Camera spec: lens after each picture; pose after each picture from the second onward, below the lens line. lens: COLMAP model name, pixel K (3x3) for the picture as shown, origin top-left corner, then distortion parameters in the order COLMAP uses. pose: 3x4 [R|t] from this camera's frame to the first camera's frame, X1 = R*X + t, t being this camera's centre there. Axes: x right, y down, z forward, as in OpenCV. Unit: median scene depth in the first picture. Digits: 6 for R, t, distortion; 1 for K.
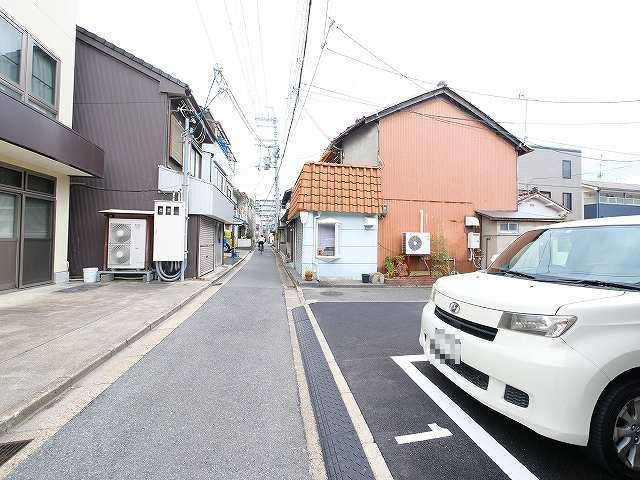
lens RADIAL K [[268.7, 0, 320.3], [0, 268.7, 236.1], [0, 0, 1]] dist [-0.007996, 0.000940]
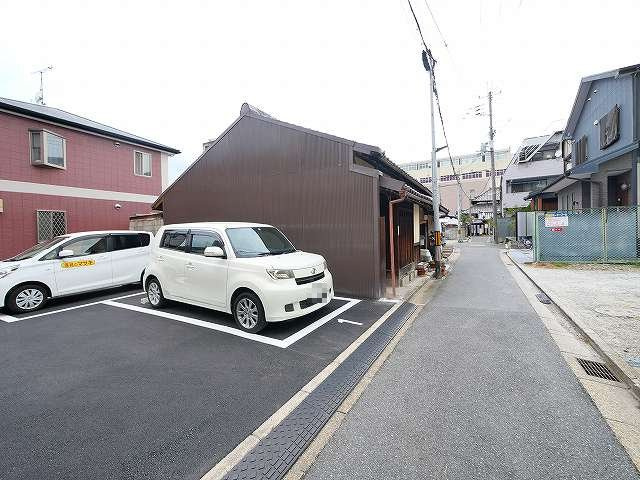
lens RADIAL K [[268.7, 0, 319.7], [0, 268.7, 236.5], [0, 0, 1]] dist [-0.007996, 0.000940]
pose [[-0.769495, -0.008915, 0.638591, -0.174871], [-0.002800, 0.999940, 0.010586, 0.002913], [-0.638647, 0.006358, -0.769474, 0.597394]]
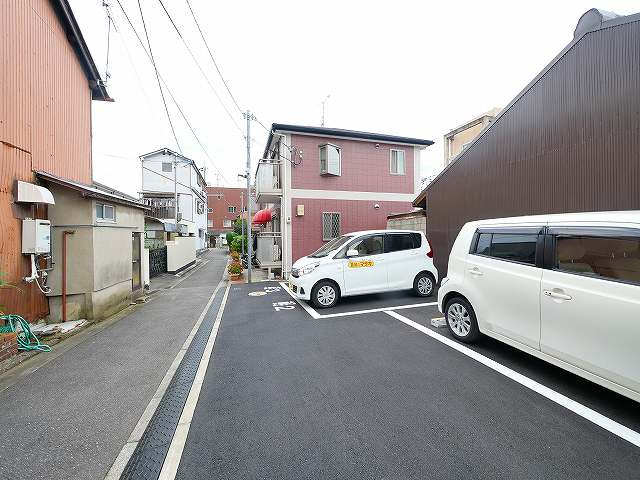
lens RADIAL K [[268.7, 0, 320.0], [0, 268.7, 236.1], [0, 0, 1]] dist [-0.007996, 0.000940]
pose [[-0.094826, -0.015686, 0.995370, 0.085727], [-0.011228, 0.999829, 0.014686, 0.004577], [-0.995431, -0.009784, -0.094986, 0.628456]]
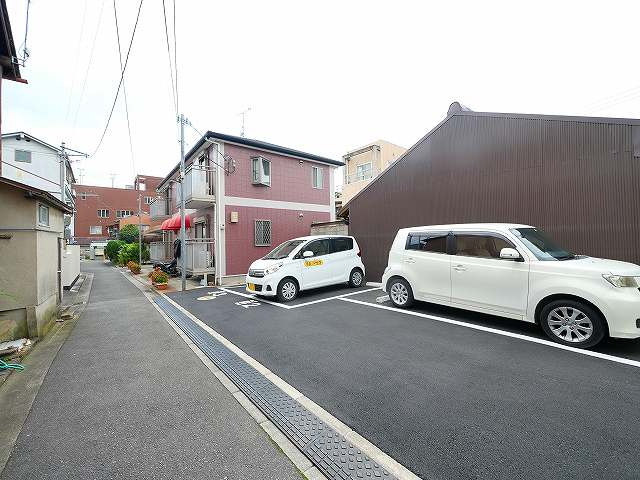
lens RADIAL K [[268.7, 0, 319.9], [0, 268.7, 235.9], [0, 0, 1]] dist [-0.007996, 0.000940]
pose [[-0.467483, 0.013870, 0.883893, 0.013039], [-0.004249, 0.999830, -0.017936, 0.014743], [-0.883992, -0.012140, -0.467345, 0.821371]]
